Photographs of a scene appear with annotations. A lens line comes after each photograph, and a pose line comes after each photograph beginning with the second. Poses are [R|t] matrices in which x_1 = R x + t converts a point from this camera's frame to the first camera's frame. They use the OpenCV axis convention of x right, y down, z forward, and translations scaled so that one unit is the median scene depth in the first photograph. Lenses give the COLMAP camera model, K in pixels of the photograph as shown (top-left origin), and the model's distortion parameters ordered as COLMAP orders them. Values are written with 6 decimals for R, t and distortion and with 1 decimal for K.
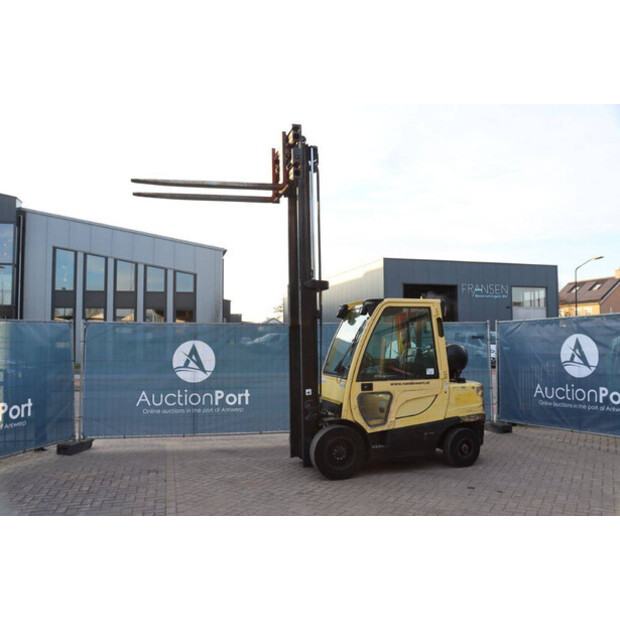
lens RADIAL K [[536.1, 0, 310.0], [0, 536.1, 310.0], [0, 0, 1]] dist [-0.145730, 0.121826]
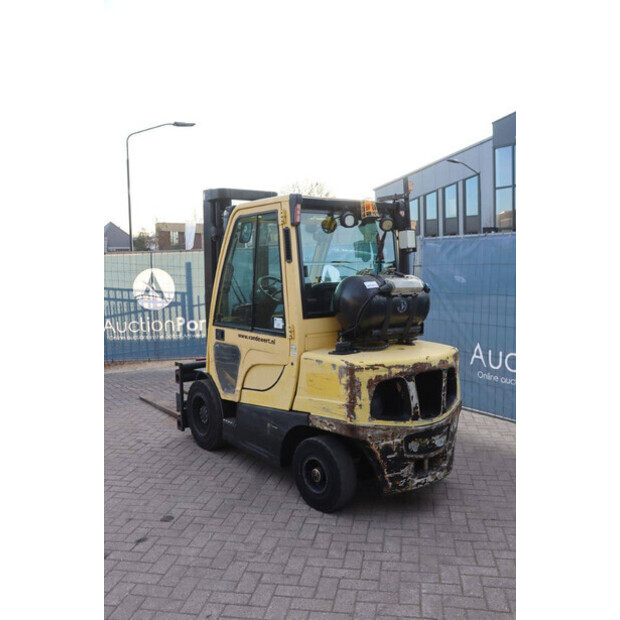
lens RADIAL K [[574.7, 0, 310.0], [0, 574.7, 310.0], [0, 0, 1]] dist [-0.160341, 0.224573]
pose [[0.341491, 0.074234, -0.936949, 0.676017], [0.067888, 0.992324, 0.103364, 0.033010], [0.937430, -0.098906, 0.333831, 0.683345]]
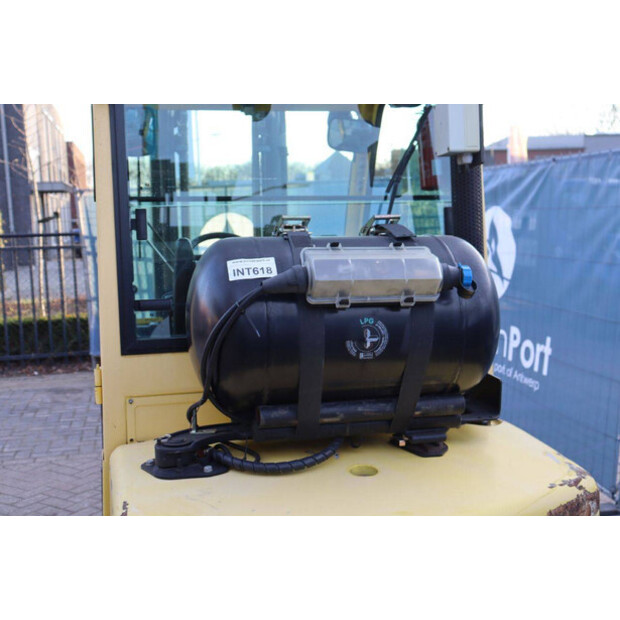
lens RADIAL K [[774.6, 0, 310.0], [0, 774.6, 310.0], [0, 0, 1]] dist [0.005214, 0.057817]
pose [[-0.044488, 0.130703, -0.990423, 0.451277], [0.077781, 0.988848, 0.127001, 0.050816], [0.995977, -0.071386, -0.054158, 0.912711]]
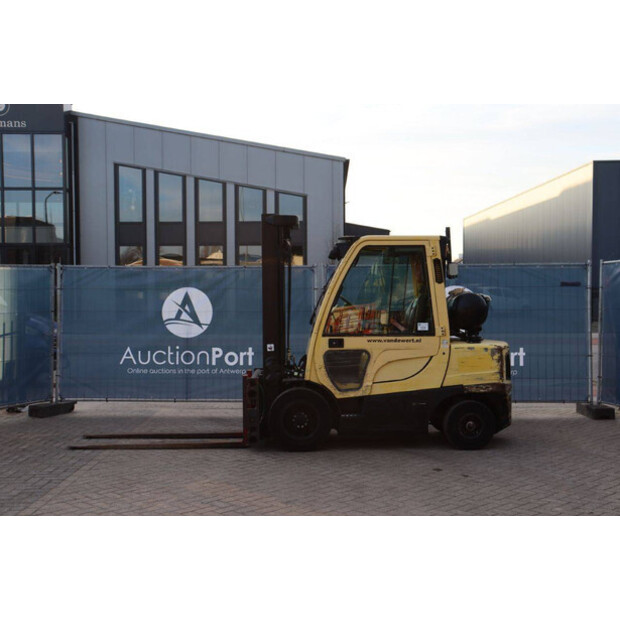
lens RADIAL K [[804.7, 0, 310.0], [0, 804.7, 310.0], [0, 0, 1]] dist [0.020024, 0.083502]
pose [[0.961616, 0.009221, -0.274243, 0.325612], [0.013524, 0.996628, 0.080933, -0.007302], [0.274065, -0.081536, 0.958249, -0.164085]]
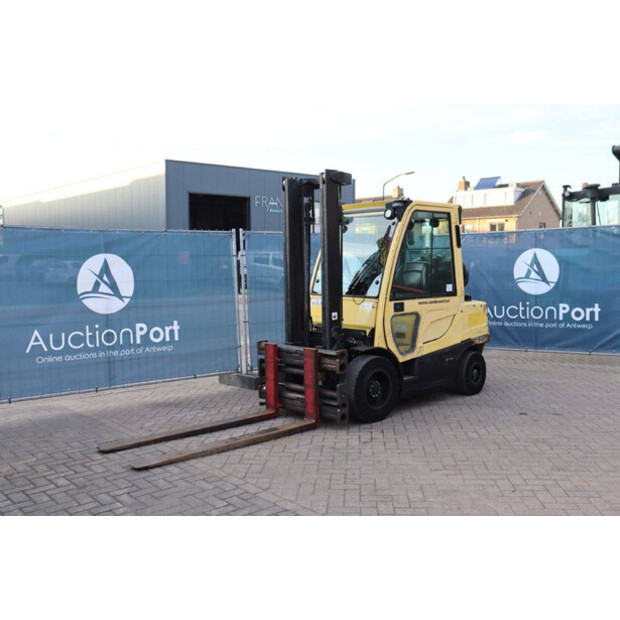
lens RADIAL K [[636.9, 0, 309.3], [0, 636.9, 301.0], [0, 0, 1]] dist [-0.098348, 0.197727]
pose [[0.901000, -0.029379, 0.432824, -0.349552], [-0.020019, 0.993826, 0.109130, 0.024392], [-0.433358, -0.106990, 0.894849, 0.146277]]
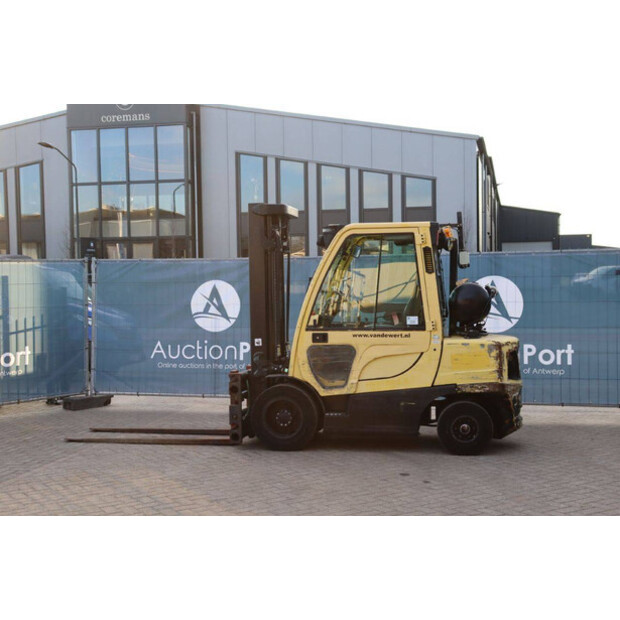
lens RADIAL K [[860.9, 0, 310.0], [0, 860.9, 310.0], [0, 0, 1]] dist [0.063304, 0.030040]
pose [[0.884953, 0.009791, -0.465578, 0.543196], [0.033352, 0.995879, 0.084339, -0.003654], [0.464485, -0.090164, 0.880979, -0.097893]]
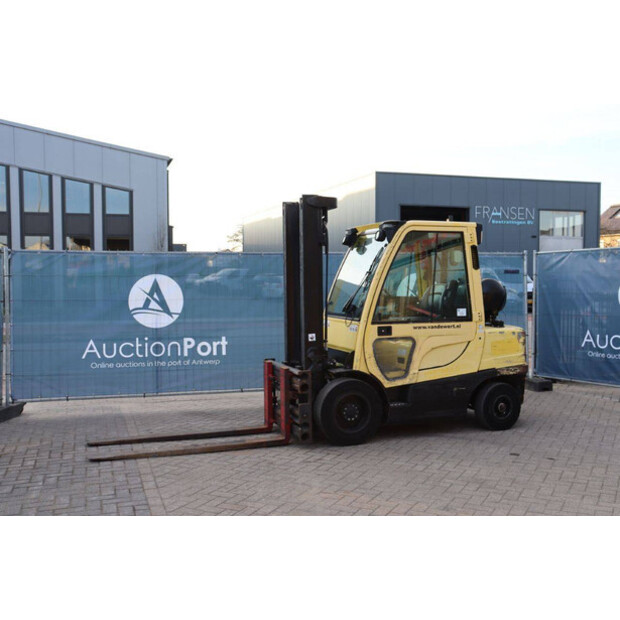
lens RADIAL K [[686.3, 0, 310.0], [0, 686.3, 310.0], [0, 0, 1]] dist [-0.026551, 0.030588]
pose [[0.998511, -0.000927, 0.054542, -0.049000], [-0.004631, 0.994806, 0.101680, 0.006426], [-0.054353, -0.101781, 0.993321, -0.014431]]
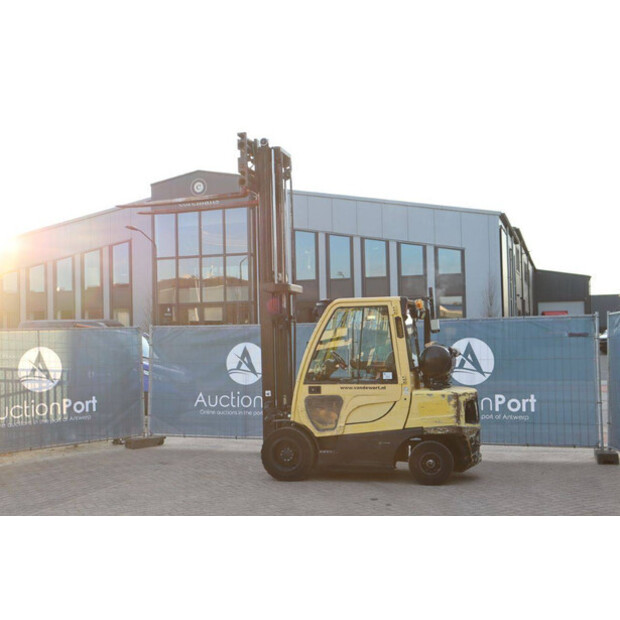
lens RADIAL K [[774.6, 0, 310.0], [0, 774.6, 310.0], [0, 0, 1]] dist [0.005214, 0.057817]
pose [[0.843567, -0.030888, -0.536135, 0.690580], [0.044469, 0.998934, 0.012419, -0.016985], [0.535179, -0.034317, 0.844041, -0.164893]]
